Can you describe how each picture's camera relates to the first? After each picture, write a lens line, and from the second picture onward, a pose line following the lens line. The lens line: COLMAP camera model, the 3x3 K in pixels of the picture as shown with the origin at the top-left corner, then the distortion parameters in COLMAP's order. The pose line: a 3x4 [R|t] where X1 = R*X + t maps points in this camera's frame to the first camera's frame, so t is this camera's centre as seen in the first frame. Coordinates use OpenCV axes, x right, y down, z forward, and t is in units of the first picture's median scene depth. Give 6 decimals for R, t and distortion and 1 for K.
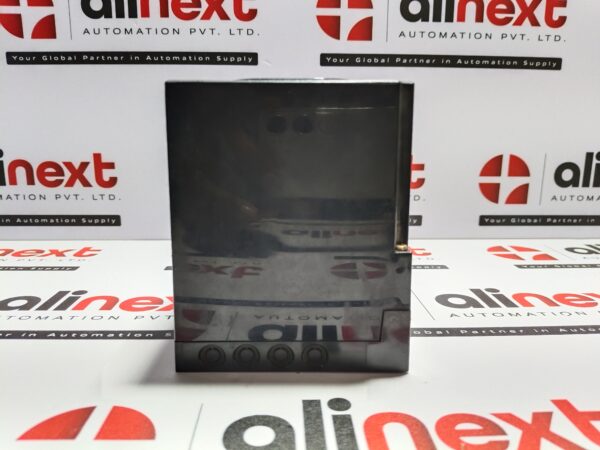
lens RADIAL K [[500.3, 0, 299.0], [0, 500.3, 238.3], [0, 0, 1]] dist [-0.047073, -0.010937]
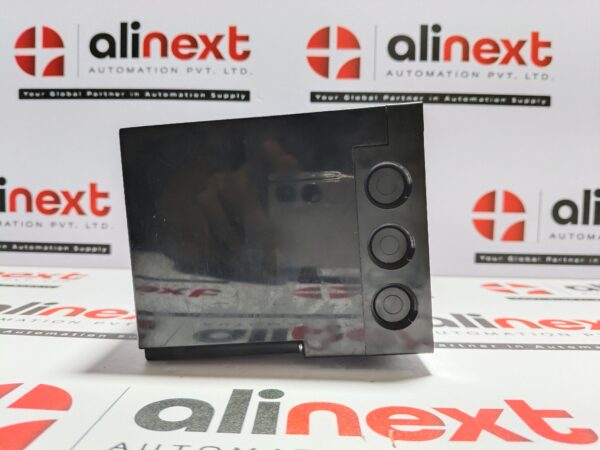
lens RADIAL K [[509.0, 0, 297.1], [0, 509.0, 227.7], [0, 0, 1]] dist [-0.062325, -0.014686]
pose [[0.997936, 0.017037, -0.061910, 0.087278], [-0.027084, 0.985877, -0.165267, 0.085921], [0.058220, 0.166602, 0.984304, 0.006434]]
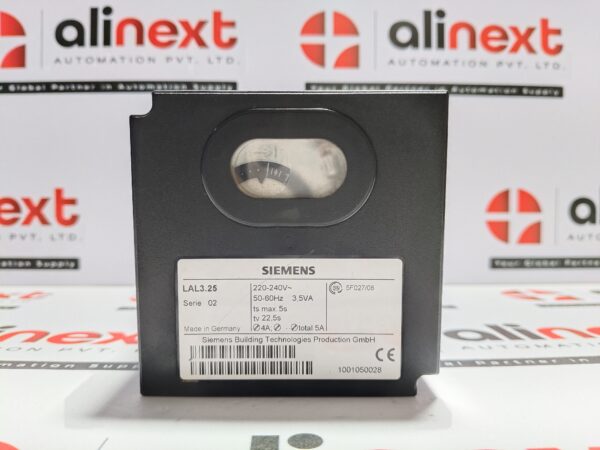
lens RADIAL K [[511.3, 0, 300.0], [0, 511.3, 225.0], [0, 0, 1]] dist [-0.074419, -0.005226]
pose [[0.999975, -0.005642, -0.004312, 0.037275], [0.004633, 0.978540, -0.206006, 0.088691], [0.005382, 0.205980, 0.978541, 0.124457]]
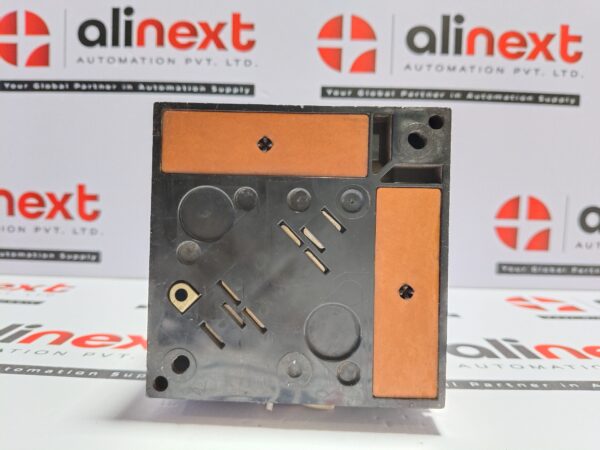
lens RADIAL K [[509.0, 0, 297.1], [0, 509.0, 227.7], [0, 0, 1]] dist [-0.062325, -0.014686]
pose [[0.998872, 0.023786, -0.041089, 0.044462], [-0.029711, 0.988208, -0.150210, 0.042503], [0.037032, 0.151261, 0.987800, 0.088219]]
